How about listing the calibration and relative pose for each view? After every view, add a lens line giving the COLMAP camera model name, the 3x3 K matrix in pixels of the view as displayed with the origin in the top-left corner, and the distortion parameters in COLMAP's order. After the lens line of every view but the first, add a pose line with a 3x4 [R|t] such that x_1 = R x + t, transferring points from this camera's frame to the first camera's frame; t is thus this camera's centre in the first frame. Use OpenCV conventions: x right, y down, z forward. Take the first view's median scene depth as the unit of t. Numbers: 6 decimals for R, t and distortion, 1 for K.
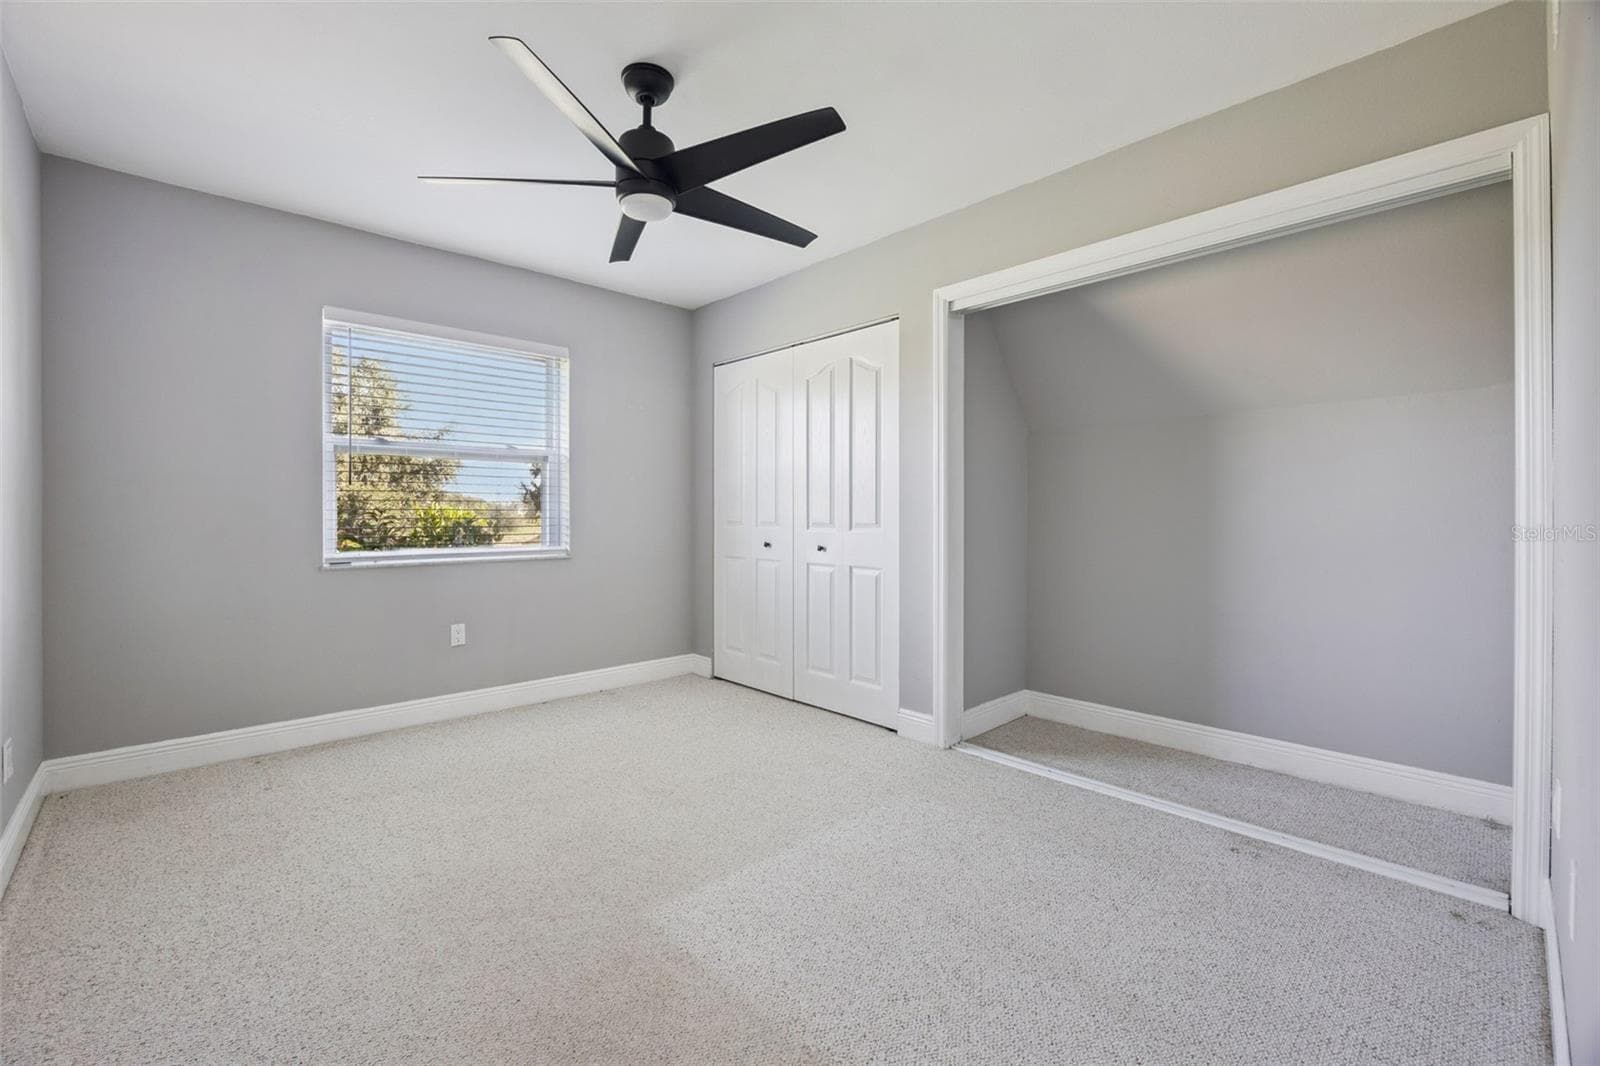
lens RADIAL K [[675.1, 0, 786.4], [0, 675.1, 511.9], [0, 0, 1]] dist [-0.012231, -0.000336]
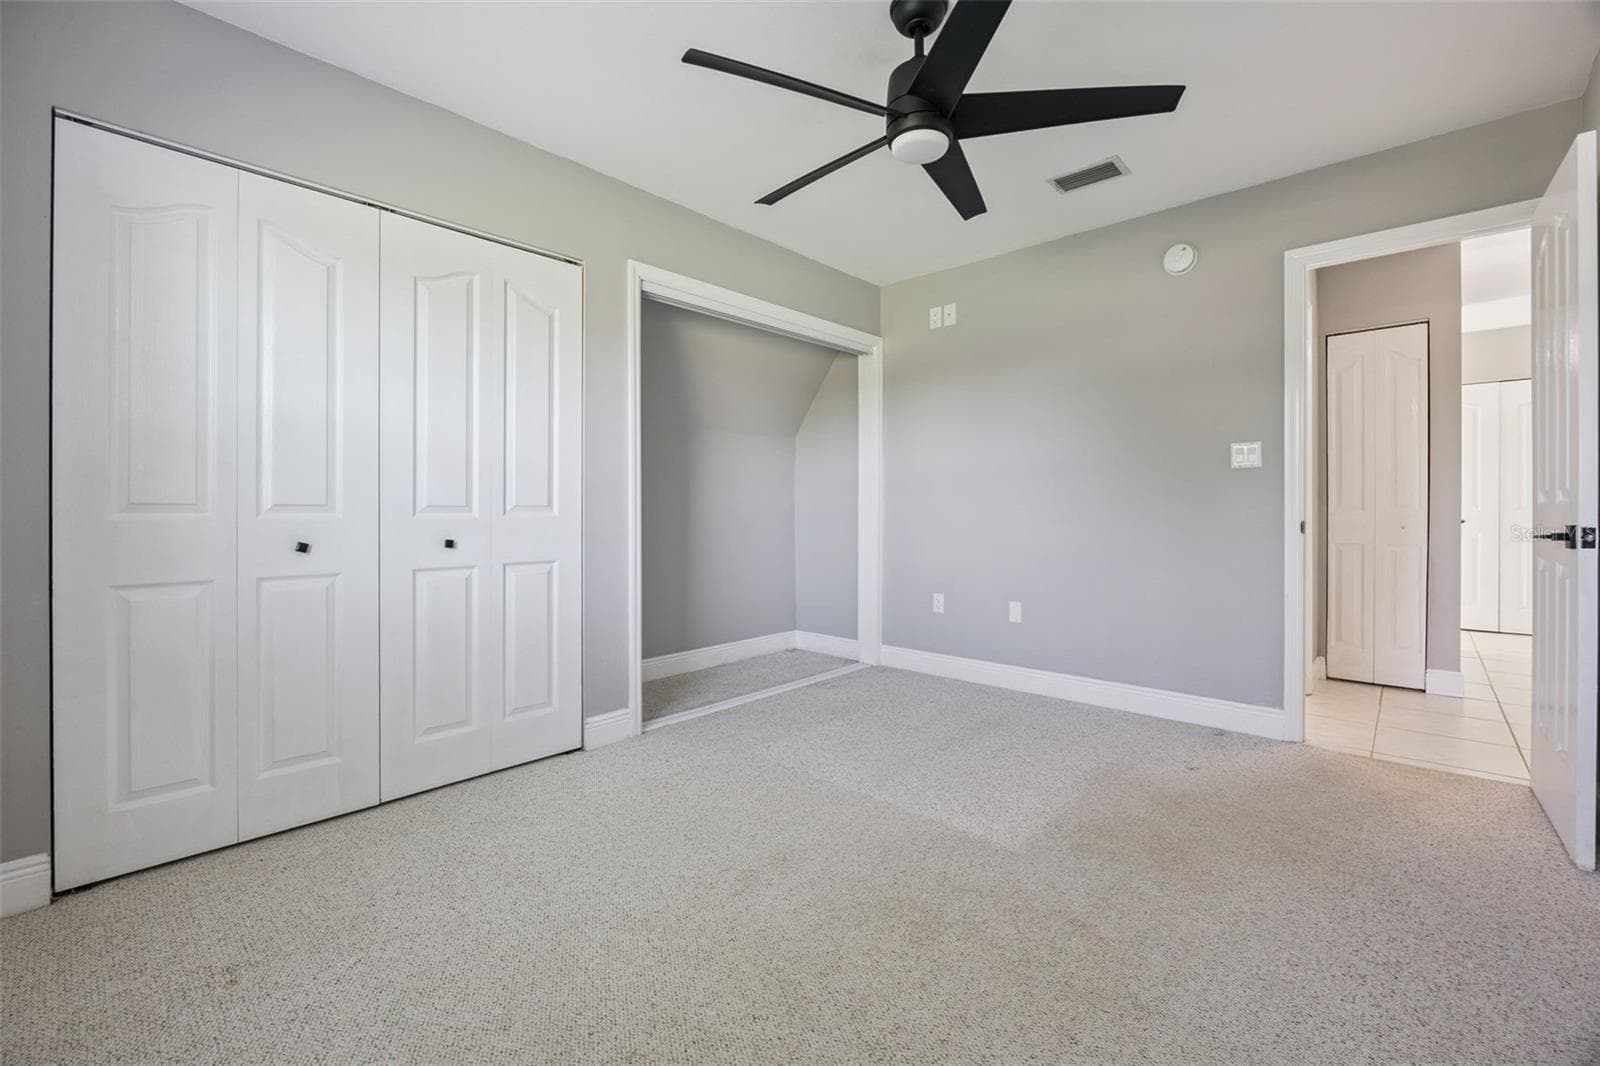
lens RADIAL K [[675.1, 0, 786.4], [0, 675.1, 511.9], [0, 0, 1]] dist [-0.012231, -0.000336]
pose [[-0.077735, -0.000824, 0.996974, -0.684059], [-0.002063, 0.999998, 0.000666, 0.023130], [-0.996972, -0.002005, -0.077737, 0.779107]]
